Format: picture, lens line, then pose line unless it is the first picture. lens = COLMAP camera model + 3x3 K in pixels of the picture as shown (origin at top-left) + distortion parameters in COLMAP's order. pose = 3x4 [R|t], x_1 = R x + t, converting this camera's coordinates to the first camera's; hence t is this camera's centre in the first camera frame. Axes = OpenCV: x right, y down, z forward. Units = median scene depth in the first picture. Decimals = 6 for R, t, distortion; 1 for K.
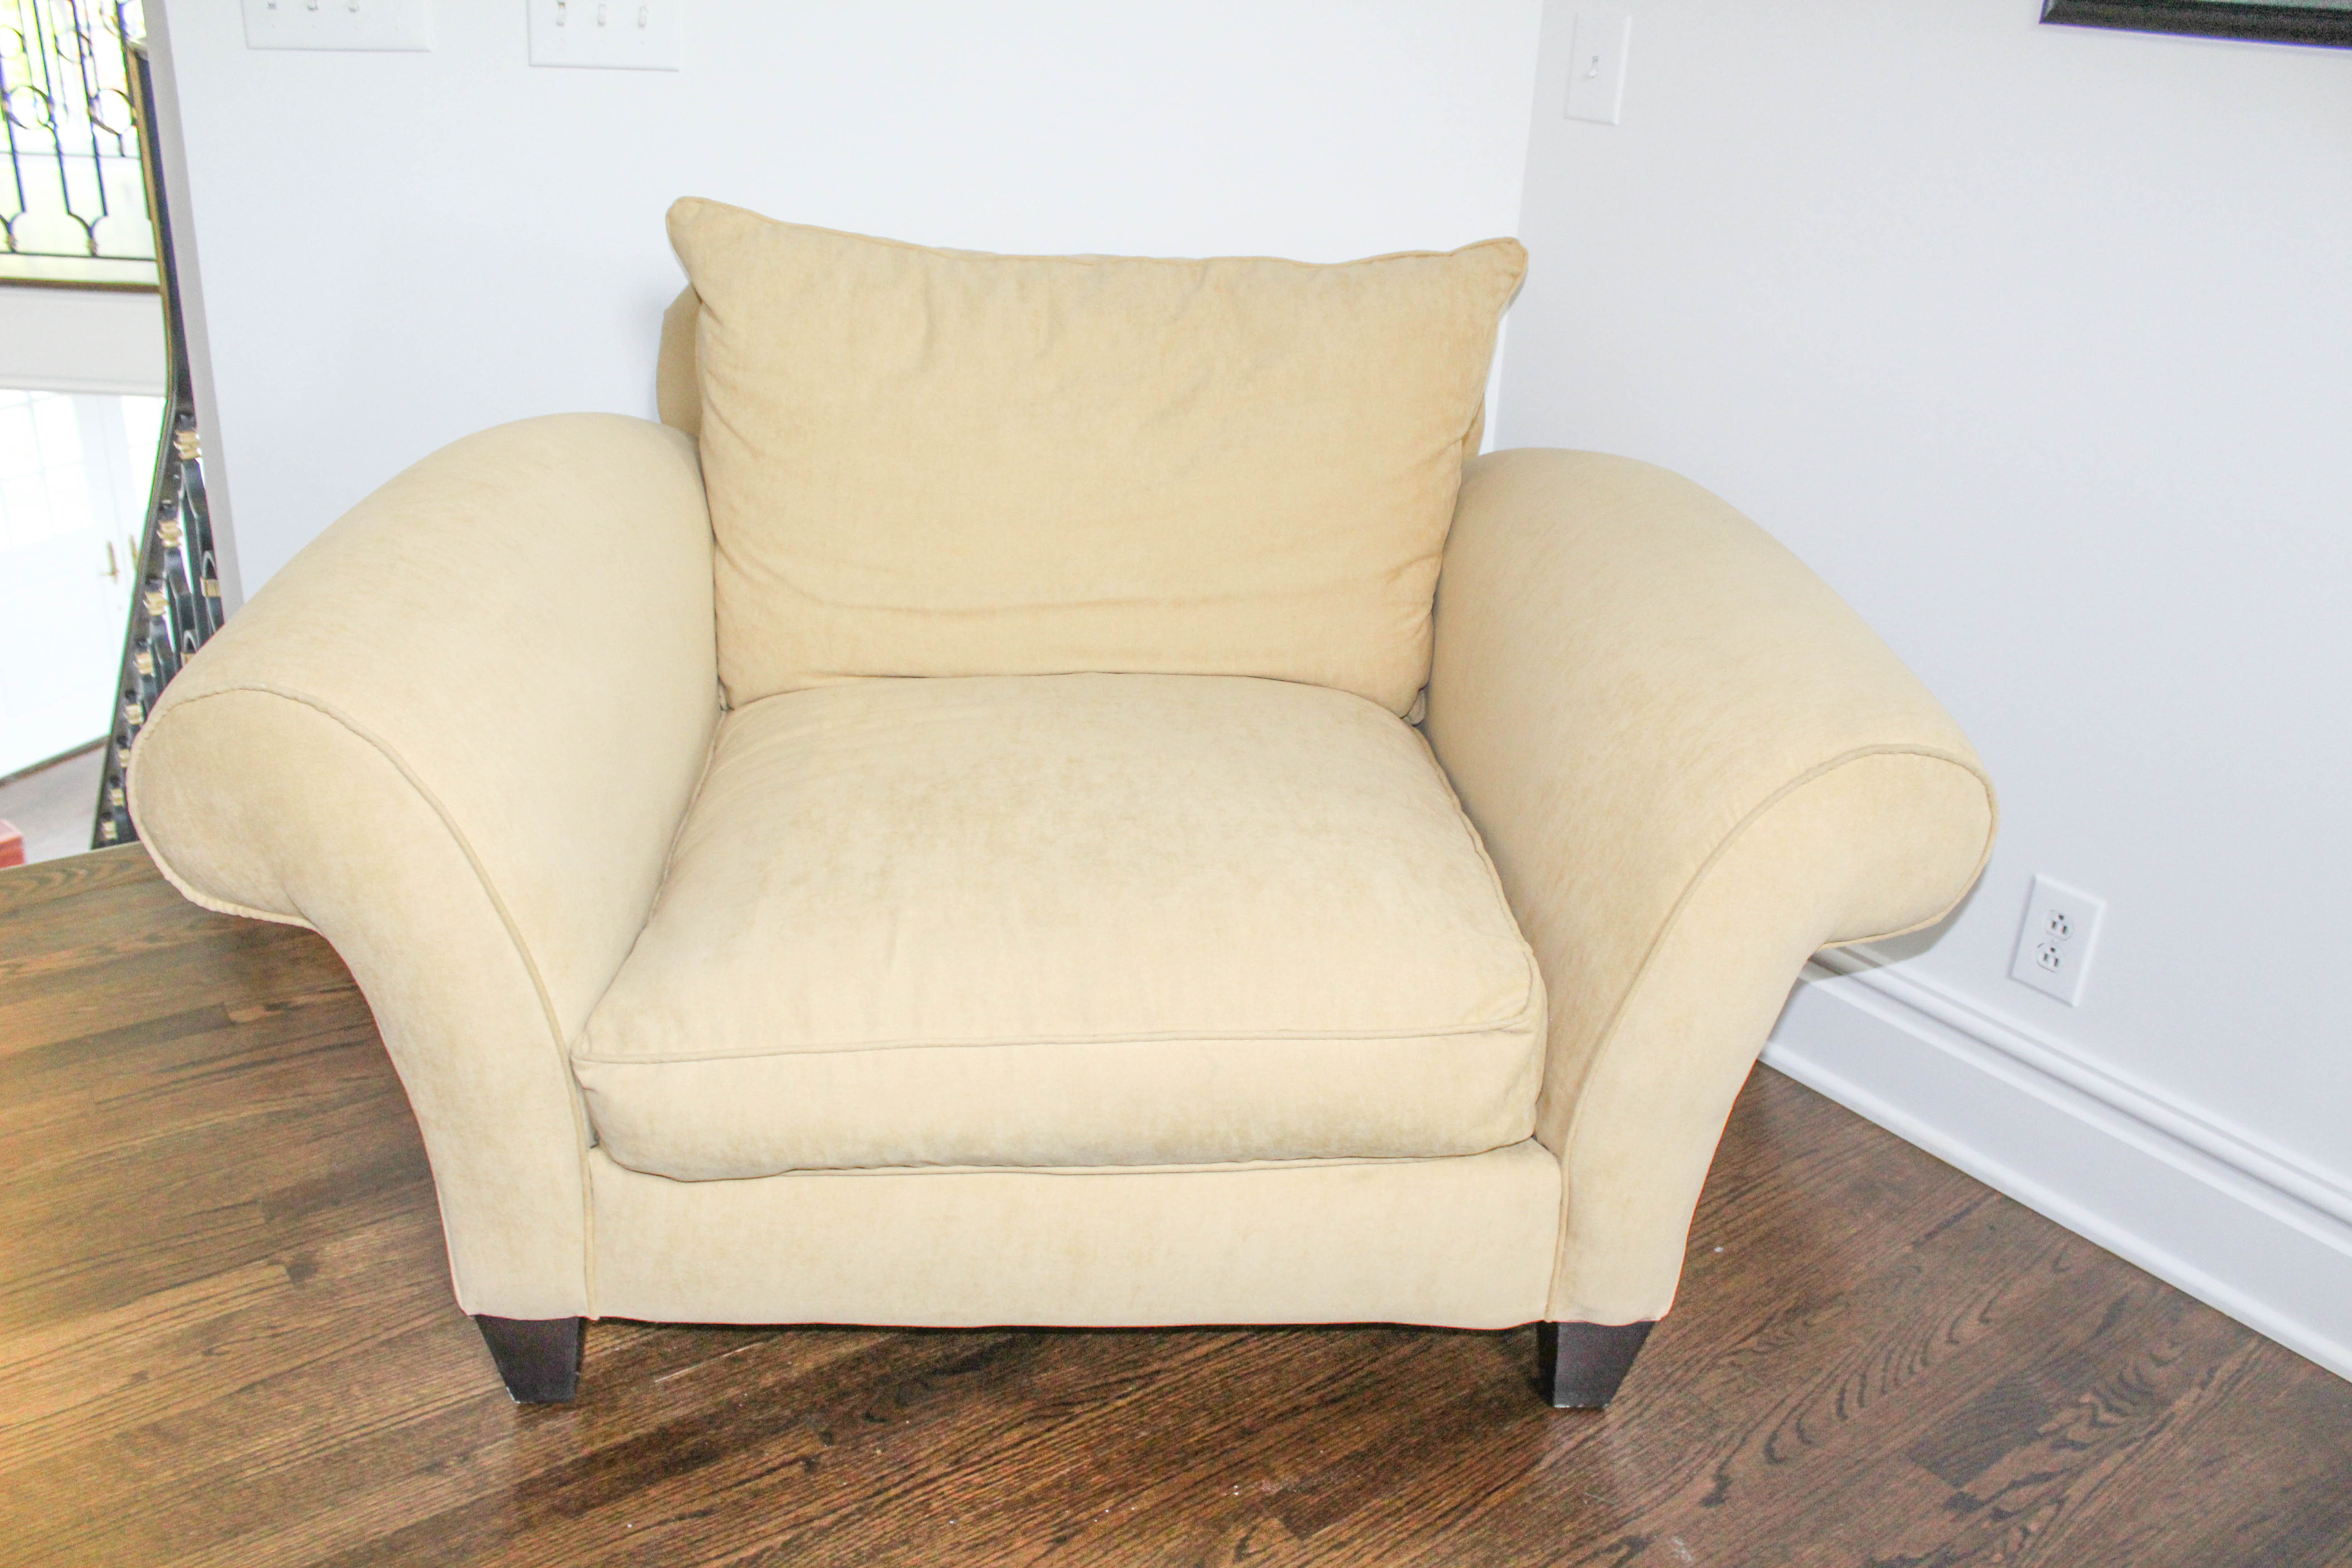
lens RADIAL K [[2015.4, 0, 1176.0], [0, 2015.4, 784.0], [0, 0, 1]] dist [-0.106400, 0.002679]
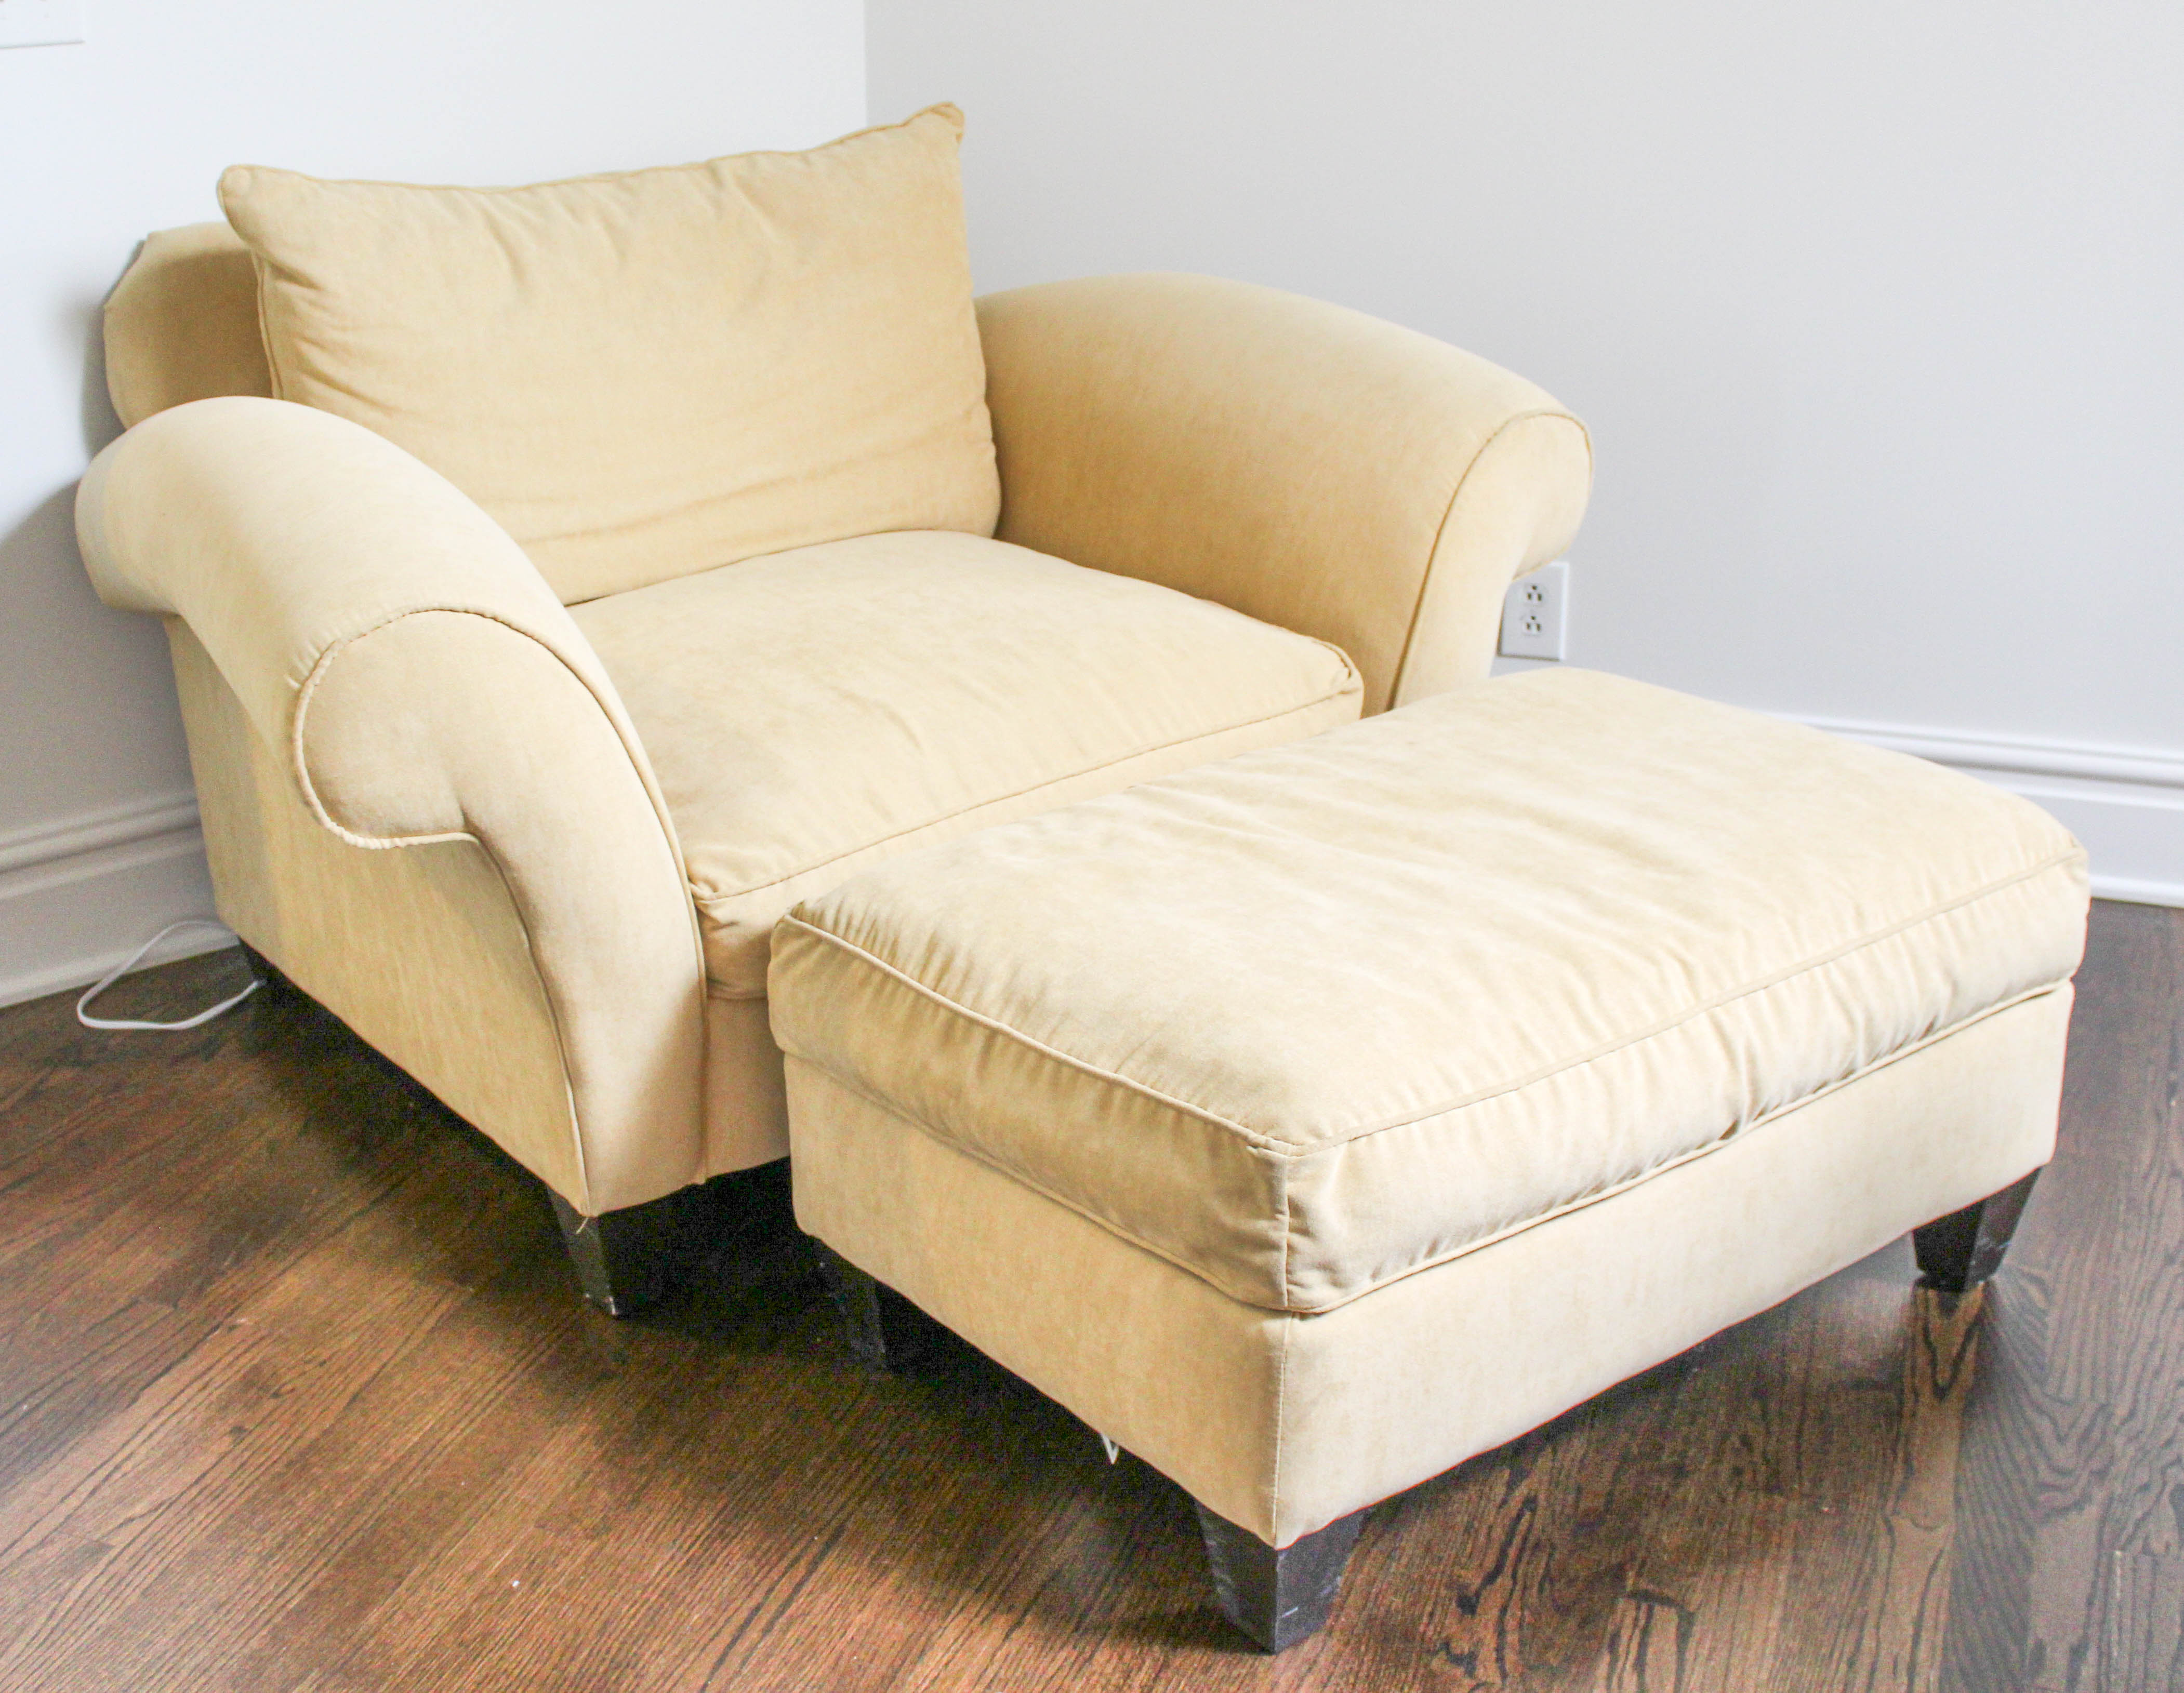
lens RADIAL K [[3071.9, 0, 1092.0], [0, 3071.9, 846.5], [0, 0, 1]] dist [-0.053947, -0.013976]
pose [[0.821660, -0.250466, 0.511997, -0.746229], [0.274970, 0.961020, 0.028850, 0.090072], [-0.499265, 0.117079, 0.858503, -0.427471]]
